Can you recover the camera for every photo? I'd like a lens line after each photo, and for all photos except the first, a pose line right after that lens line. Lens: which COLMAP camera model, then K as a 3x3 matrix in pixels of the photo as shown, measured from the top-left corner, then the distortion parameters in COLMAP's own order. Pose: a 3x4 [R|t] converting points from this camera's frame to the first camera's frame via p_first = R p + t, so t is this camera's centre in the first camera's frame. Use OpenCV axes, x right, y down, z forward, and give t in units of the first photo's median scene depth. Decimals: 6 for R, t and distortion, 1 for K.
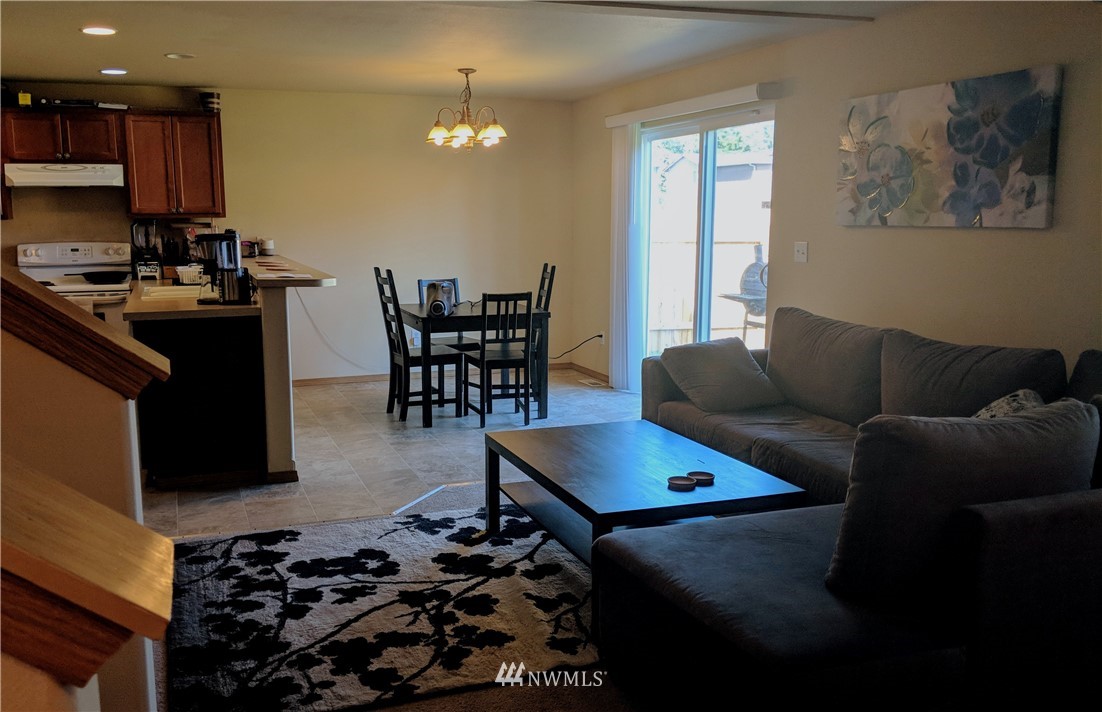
lens RADIAL K [[928.3, 0, 550.0], [0, 928.3, 355.7], [0, 0, 1]] dist [-0.025652, -0.020261]
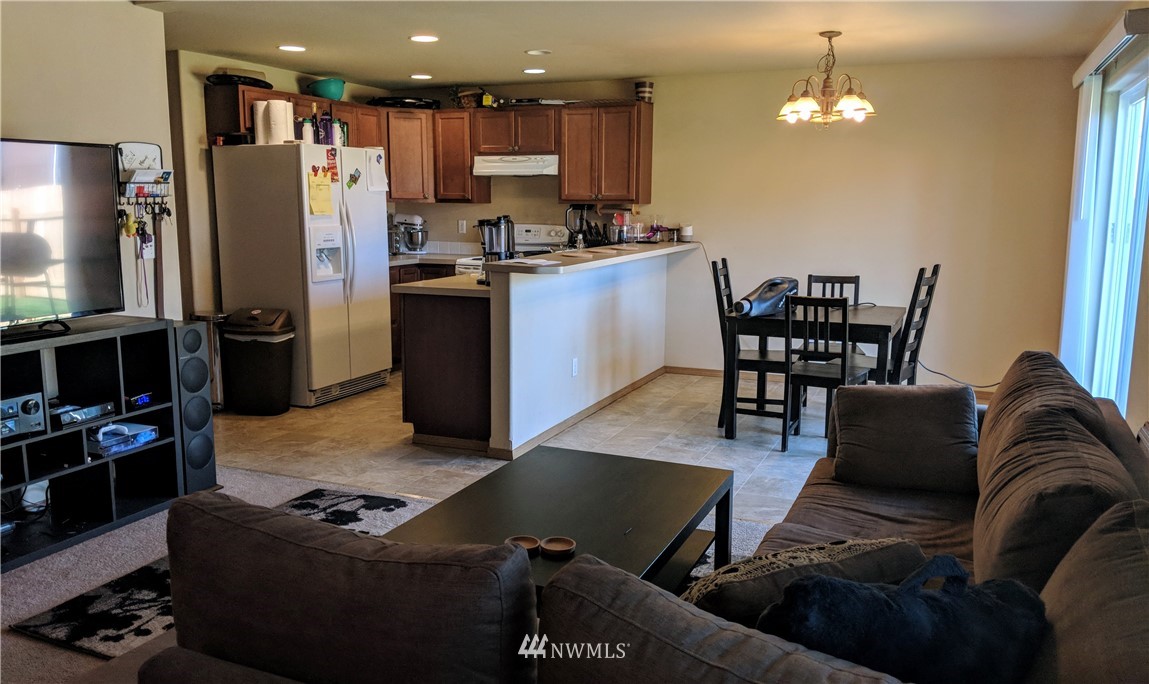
lens RADIAL K [[905.6, 0, 583.8], [0, 905.6, 359.0], [0, 0, 1]] dist [0.012299, -0.056659]
pose [[0.713374, 0.125927, -0.689377, 0.367901], [-0.111626, 0.991582, 0.065618, -0.041621], [0.691836, 0.030142, 0.721425, 0.258492]]
